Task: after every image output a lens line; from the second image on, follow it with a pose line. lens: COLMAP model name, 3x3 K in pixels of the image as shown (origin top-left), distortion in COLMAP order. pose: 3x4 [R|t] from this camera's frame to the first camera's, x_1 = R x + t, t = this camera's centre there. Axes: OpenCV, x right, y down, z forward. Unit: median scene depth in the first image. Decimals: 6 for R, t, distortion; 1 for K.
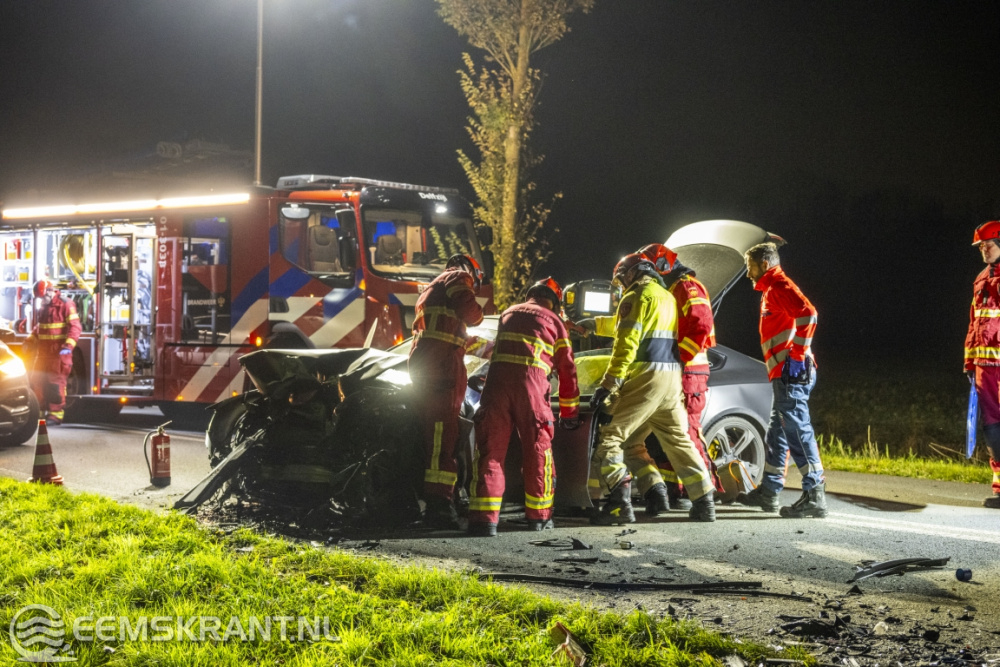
lens RADIAL K [[1727.5, 0, 497.9], [0, 1727.5, 330.3], [0, 0, 1]] dist [0.109528, 0.000000]
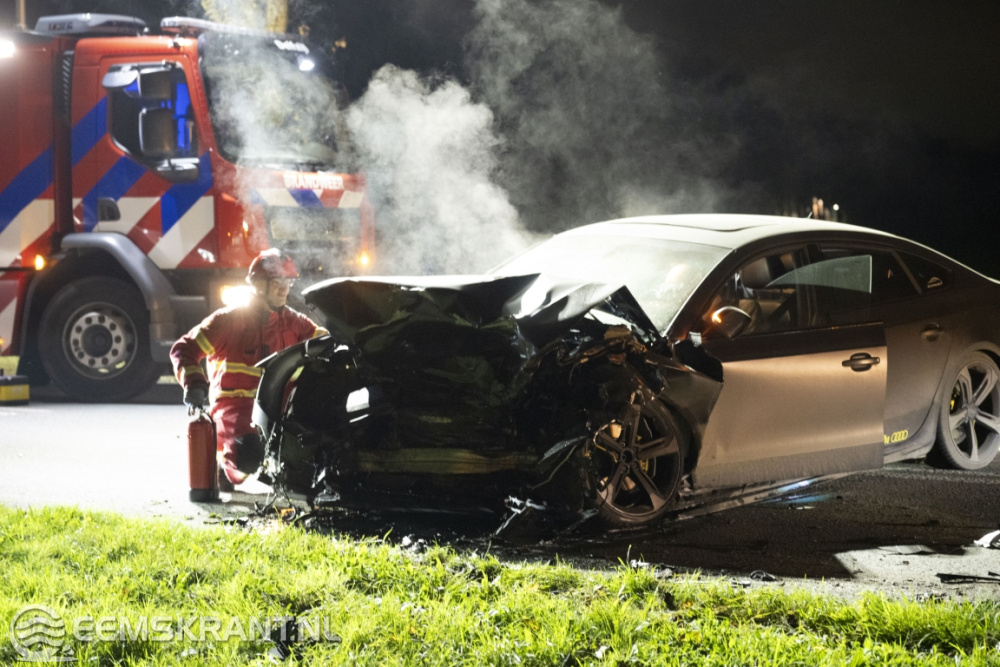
lens RADIAL K [[2369.1, 0, 496.8], [0, 2369.1, 333.9], [0, 0, 1]] dist [0.009662, 0.000000]
pose [[0.967474, -0.031028, 0.251060, -0.191395], [0.019652, 0.998669, 0.047691, -0.006274], [-0.252206, -0.041206, 0.966796, 0.061273]]
